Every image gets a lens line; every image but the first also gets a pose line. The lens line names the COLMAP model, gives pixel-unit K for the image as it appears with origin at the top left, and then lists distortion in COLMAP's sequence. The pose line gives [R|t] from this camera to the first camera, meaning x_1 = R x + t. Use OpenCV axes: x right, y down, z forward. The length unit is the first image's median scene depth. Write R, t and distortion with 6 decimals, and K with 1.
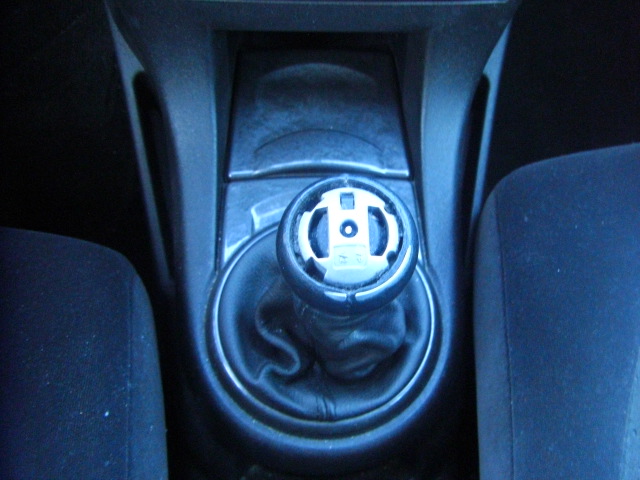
lens RADIAL K [[719.3, 0, 380.4], [0, 719.3, 242.5], [0, 0, 1]] dist [-0.181270, 0.098140]
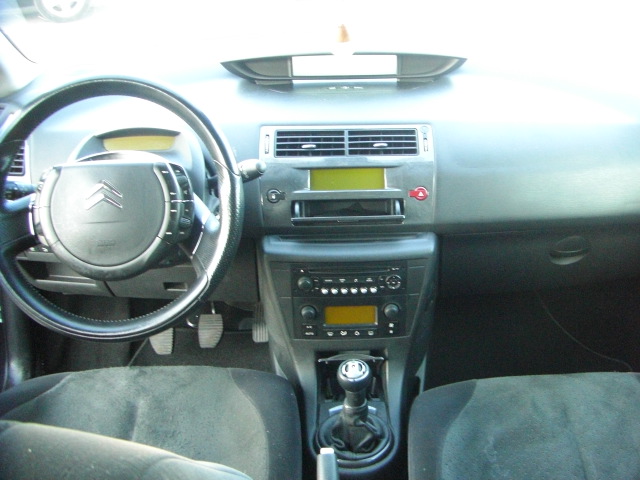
lens RADIAL K [[719.3, 0, 380.4], [0, 719.3, 242.5], [0, 0, 1]] dist [-0.181270, 0.098140]
pose [[0.994590, -0.088329, -0.054665, 0.257614], [0.036677, 0.790971, -0.610753, 1.242174], [0.097186, 0.605444, 0.789932, -1.750558]]
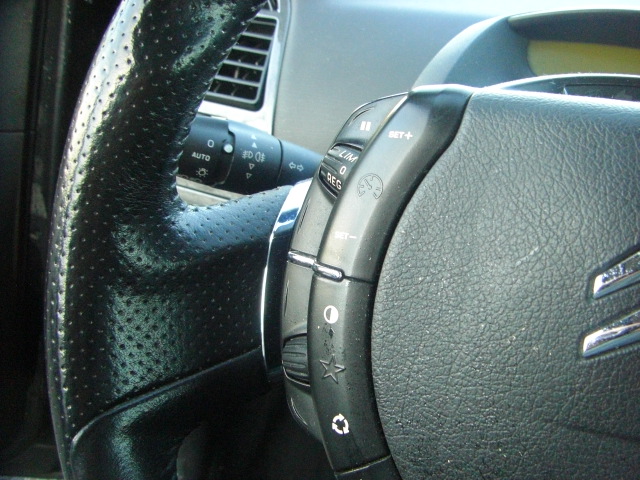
lens RADIAL K [[719.3, 0, 380.4], [0, 719.3, 242.5], [0, 0, 1]] dist [-0.181270, 0.098140]
pose [[0.943730, 0.110753, -0.311620, -0.881717], [-0.276469, 0.781291, -0.559597, -0.154449], [0.181489, 0.614262, 0.767948, -0.391746]]
